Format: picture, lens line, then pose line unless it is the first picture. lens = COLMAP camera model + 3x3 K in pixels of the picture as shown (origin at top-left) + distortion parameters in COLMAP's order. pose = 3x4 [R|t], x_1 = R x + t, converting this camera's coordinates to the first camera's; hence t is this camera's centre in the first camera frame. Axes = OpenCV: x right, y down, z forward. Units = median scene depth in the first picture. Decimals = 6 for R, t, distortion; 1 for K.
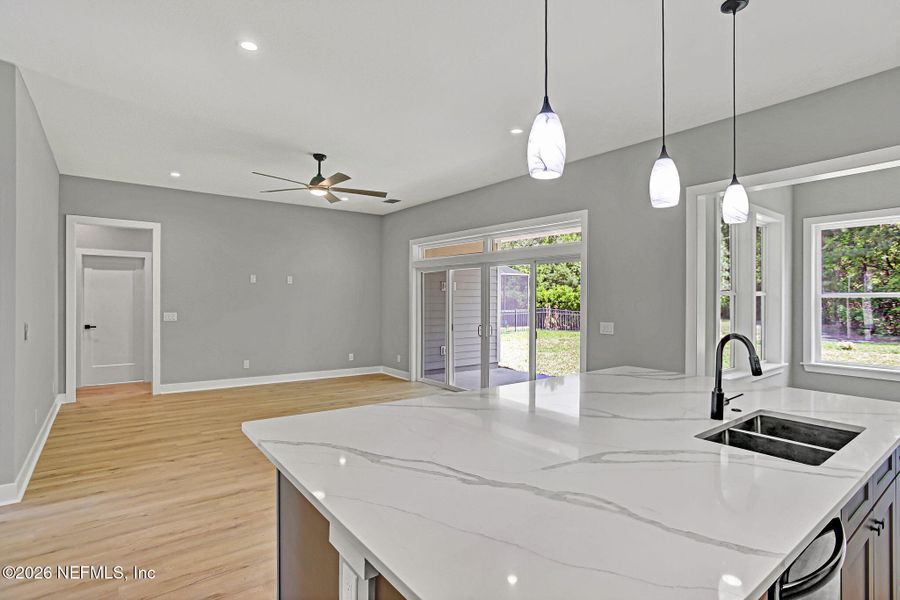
lens RADIAL K [[464.5, 0, 462.8], [0, 464.5, 296.6], [0, 0, 1]] dist [-0.051800, 0.027304]
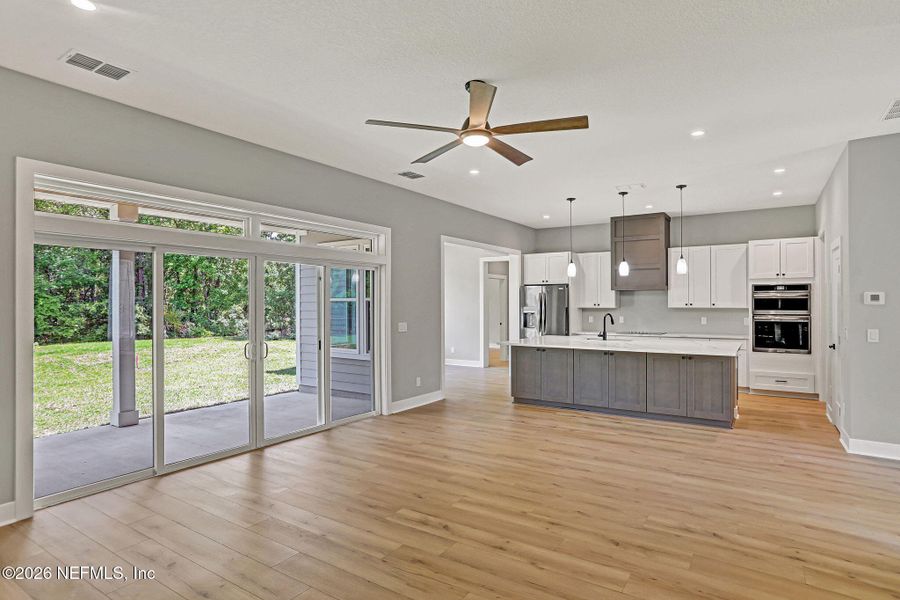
lens RADIAL K [[484.7, 0, 450.0], [0, 484.7, 300.0], [0, 0, 1]] dist [-0.015650, 0.001519]
pose [[-0.323029, 0.001619, 0.946388, -1.271958], [-0.001072, 0.999997, -0.002077, -0.004200], [-0.946389, -0.001685, -0.323026, 1.711602]]
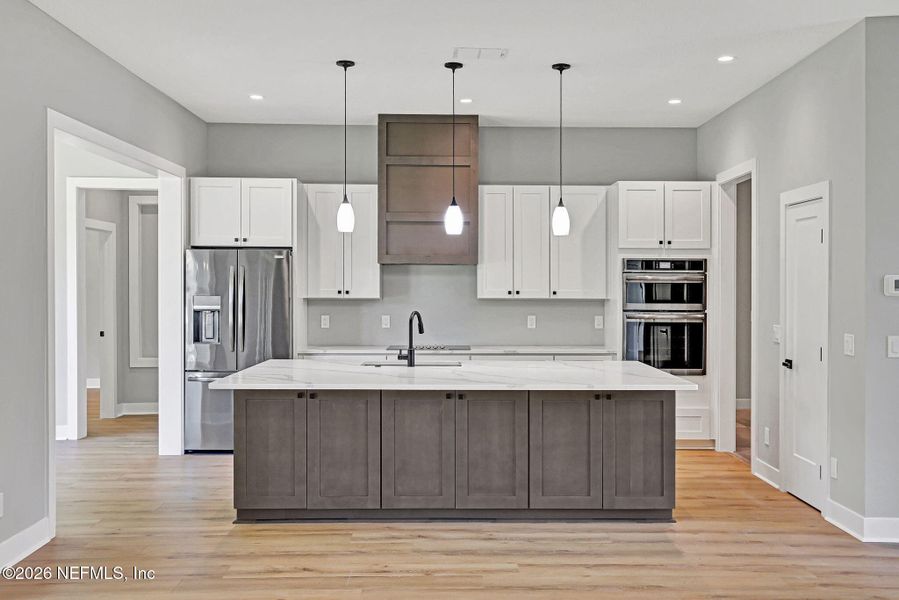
lens RADIAL K [[919.7, 0, 449.5], [0, 919.7, 300.0], [0, 0, 1]] dist [0.028232, 0.009973]
pose [[-0.797009, -0.018068, 0.603697, -0.802289], [-0.009487, 0.999804, 0.017399, -0.008131], [-0.603892, 0.008140, -0.797024, 1.862218]]
